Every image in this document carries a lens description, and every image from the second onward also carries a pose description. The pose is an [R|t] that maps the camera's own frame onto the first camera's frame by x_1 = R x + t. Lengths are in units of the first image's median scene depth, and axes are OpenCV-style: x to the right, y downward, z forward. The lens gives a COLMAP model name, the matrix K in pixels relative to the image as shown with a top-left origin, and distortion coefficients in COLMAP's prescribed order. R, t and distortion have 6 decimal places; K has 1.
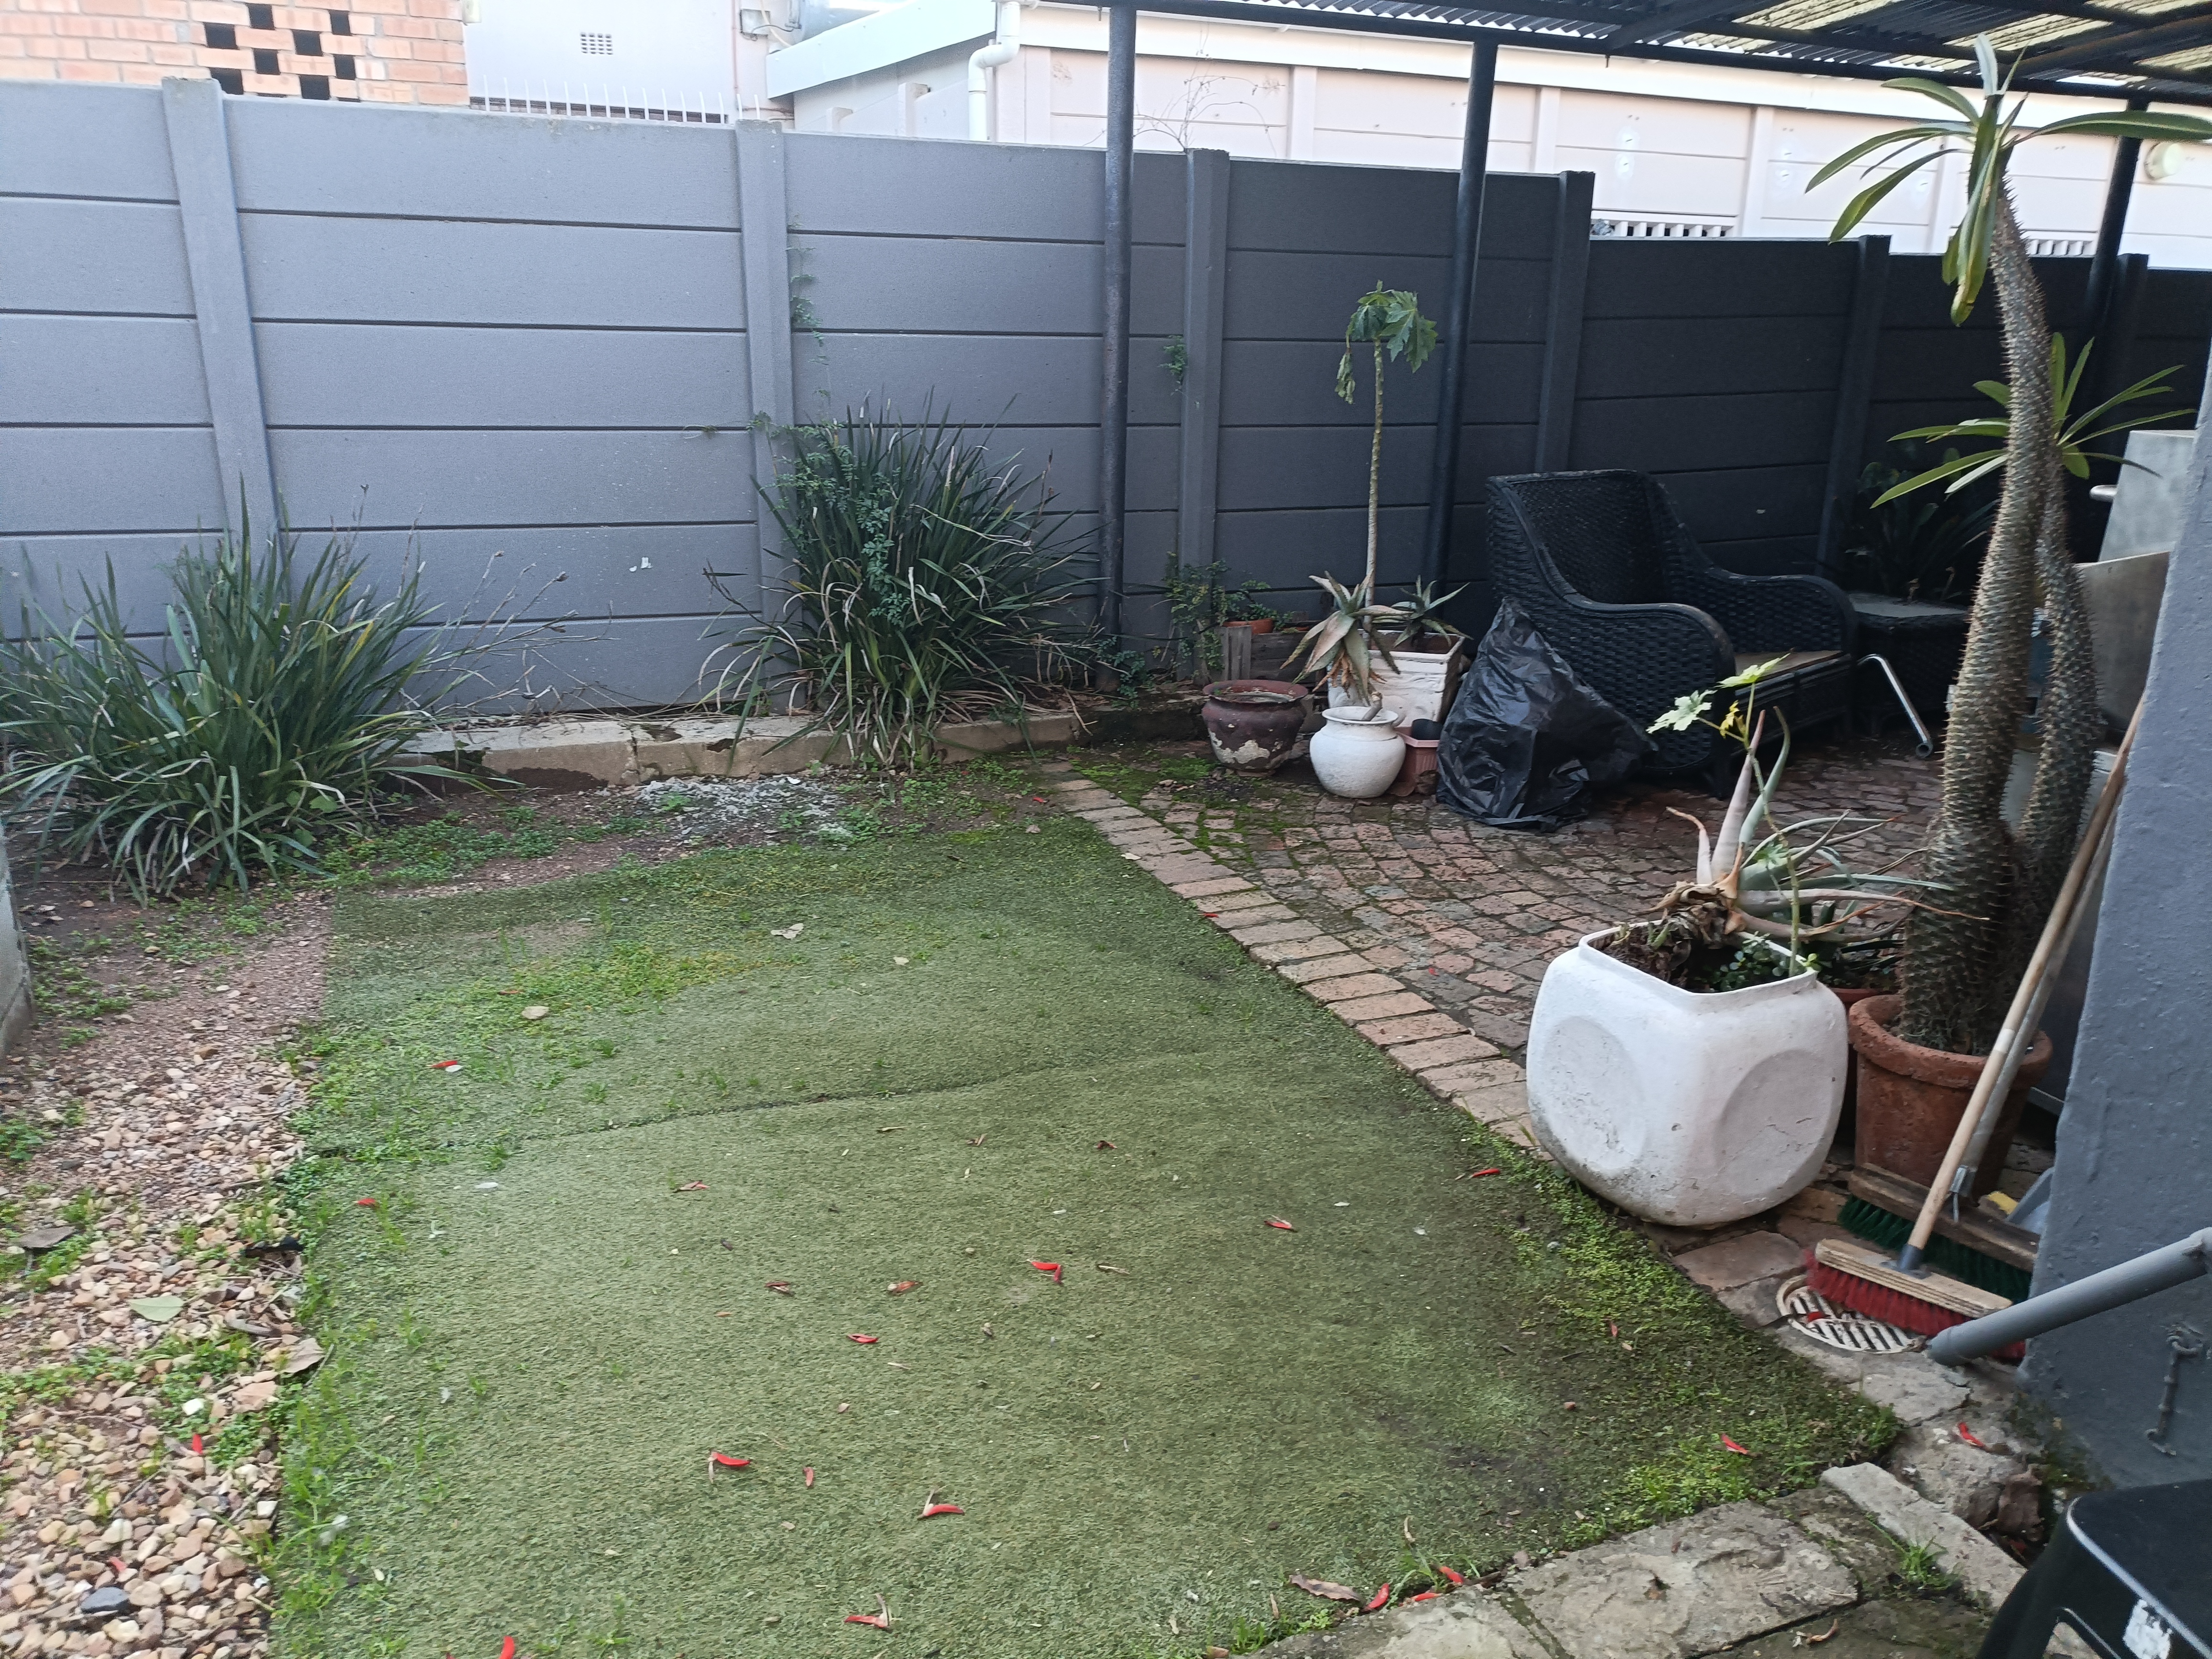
lens RADIAL K [[1605.1, 0, 1104.5], [0, 1605.1, 823.8], [0, 0, 1]] dist [0.015106, -0.000314]
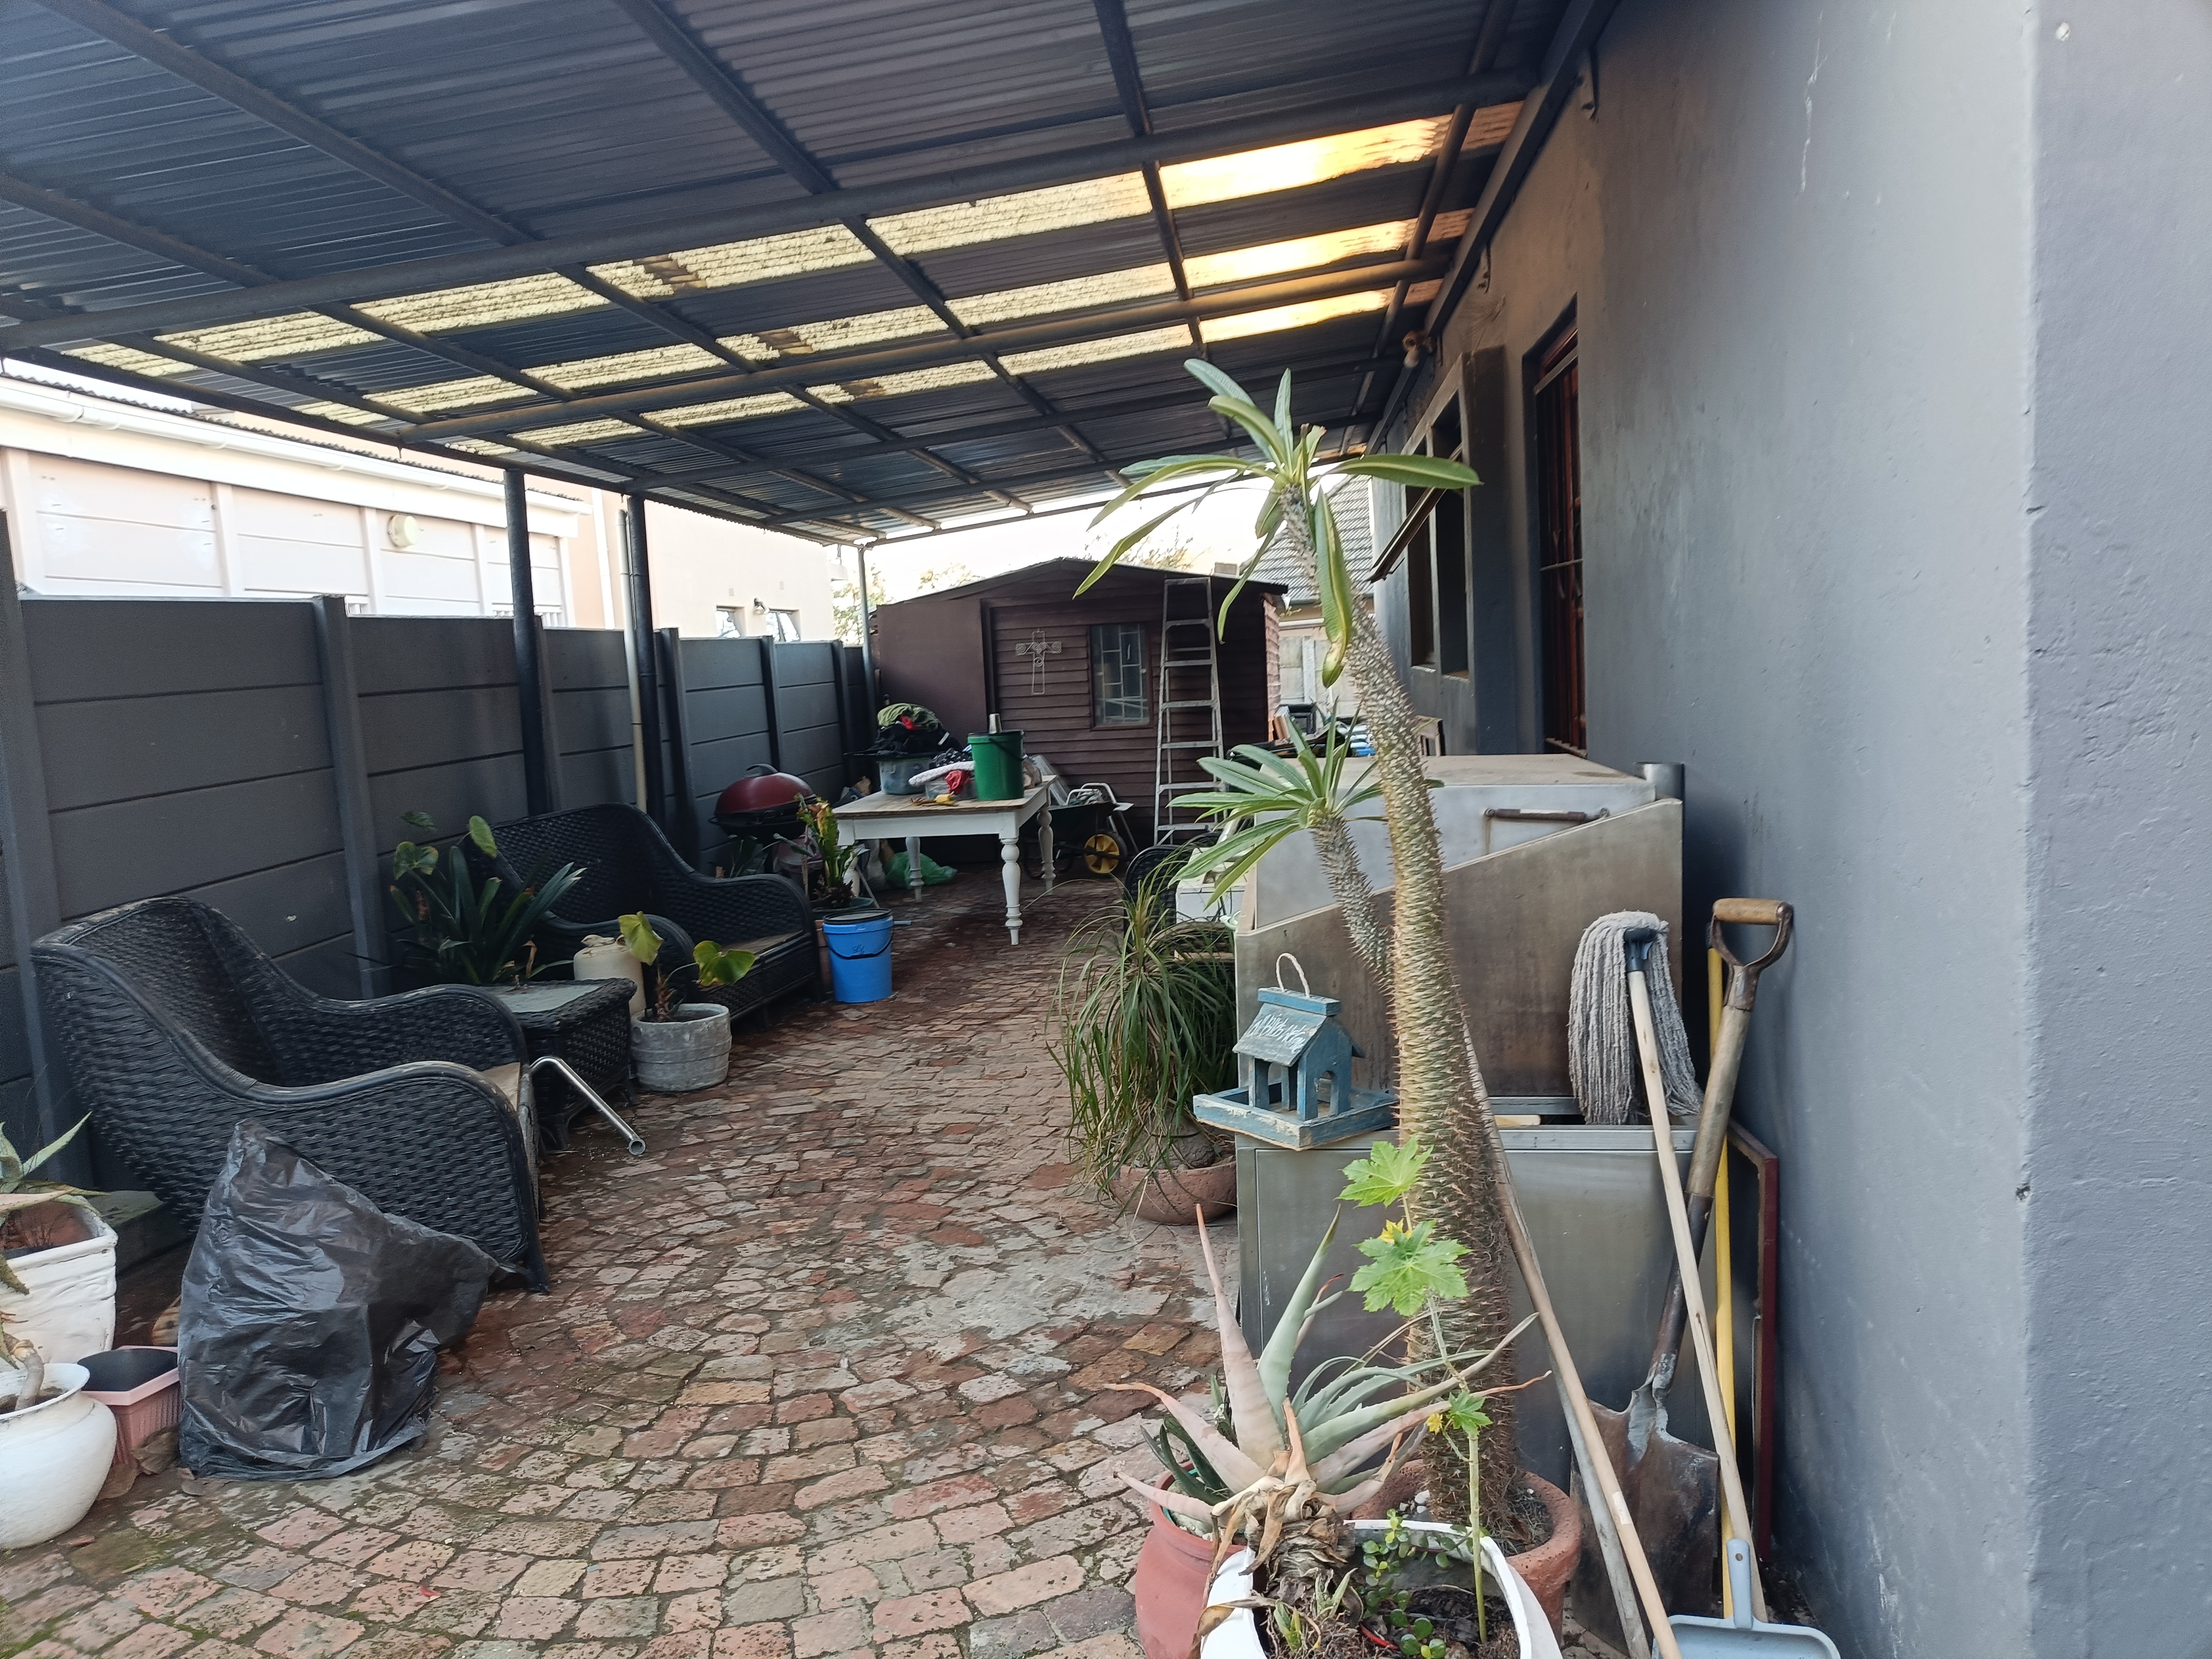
lens RADIAL K [[1605.1, 0, 1104.4], [0, 1605.1, 842.0], [0, 0, 1]] dist [0.015106, -0.000314]
pose [[0.494208, -0.135127, 0.858778, -0.116263], [0.303358, 0.952557, -0.024693, -0.124474], [-0.814698, 0.272721, 0.511753, 0.350102]]
